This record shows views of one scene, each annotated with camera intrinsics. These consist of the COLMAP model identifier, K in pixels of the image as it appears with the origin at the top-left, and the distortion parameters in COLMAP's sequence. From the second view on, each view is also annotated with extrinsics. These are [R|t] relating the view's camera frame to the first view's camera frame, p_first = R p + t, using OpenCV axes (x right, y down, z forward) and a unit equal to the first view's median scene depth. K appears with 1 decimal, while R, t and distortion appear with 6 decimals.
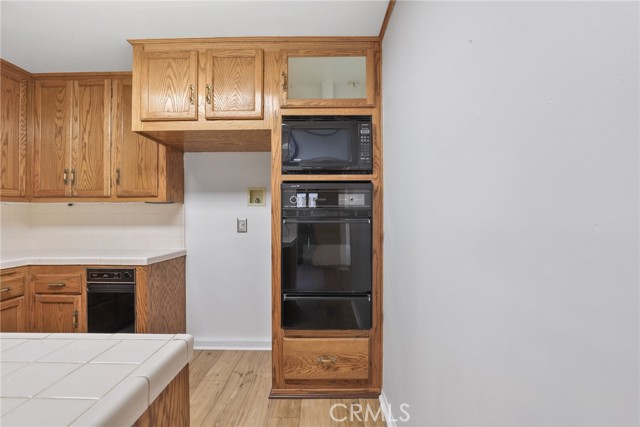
lens RADIAL K [[297.1, 0, 321.9], [0, 297.1, 215.0], [0, 0, 1]] dist [-0.024263, 0.003534]
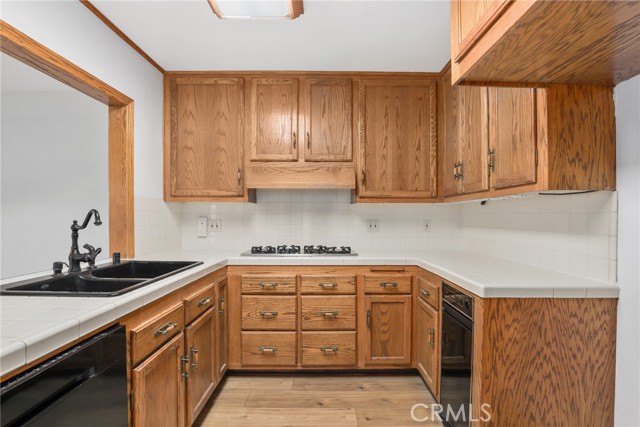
lens RADIAL K [[297.1, 0, 319.6], [0, 297.1, 219.7], [0, 0, 1]] dist [-0.024263, 0.003534]
pose [[0.019480, 0.013118, -0.999724, 0.001904], [0.001570, 0.999912, 0.013151, 0.001276], [0.999809, -0.001826, 0.019458, 0.576876]]
